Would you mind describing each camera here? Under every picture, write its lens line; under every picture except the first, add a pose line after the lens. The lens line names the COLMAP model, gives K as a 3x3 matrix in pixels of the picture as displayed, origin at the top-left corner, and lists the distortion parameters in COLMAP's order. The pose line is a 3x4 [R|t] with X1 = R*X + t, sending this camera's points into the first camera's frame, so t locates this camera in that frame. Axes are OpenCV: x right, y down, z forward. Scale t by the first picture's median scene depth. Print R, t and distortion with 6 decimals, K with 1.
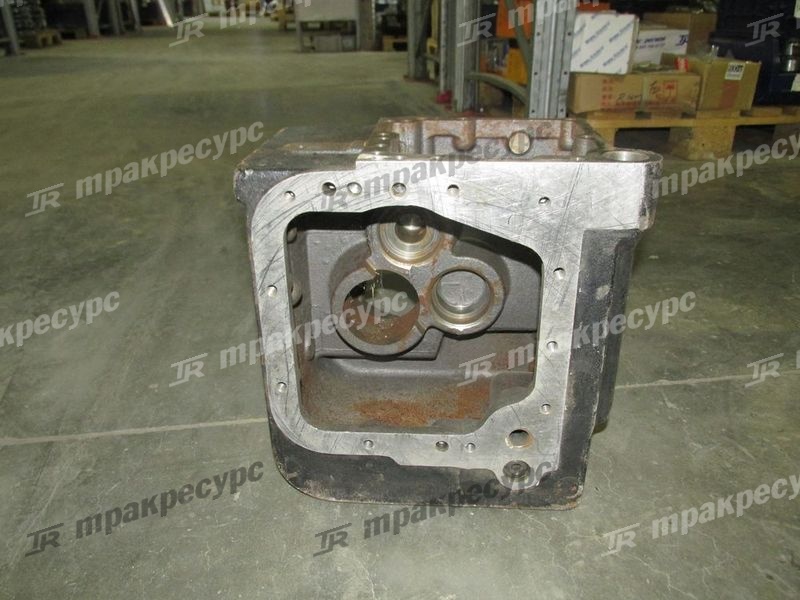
lens RADIAL K [[658.8, 0, 399.7], [0, 658.8, 300.5], [0, 0, 1]] dist [-0.016372, -0.005605]
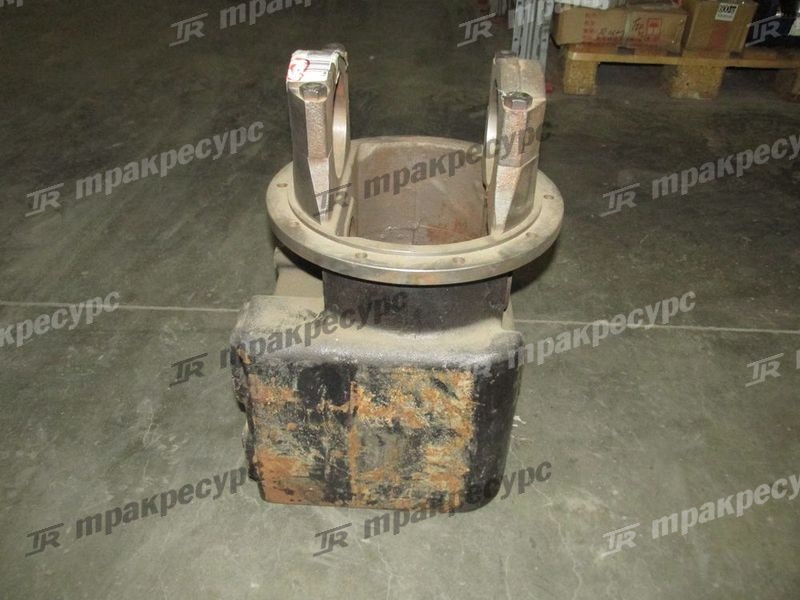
lens RADIAL K [[658.8, 0, 400.1], [0, 658.8, 299.4], [0, 0, 1]] dist [-0.016372, -0.005605]
pose [[0.984220, 0.121321, -0.128814, 0.207383], [-0.096045, 0.977663, 0.186951, -0.061621], [0.148618, -0.171629, 0.973887, -0.117358]]
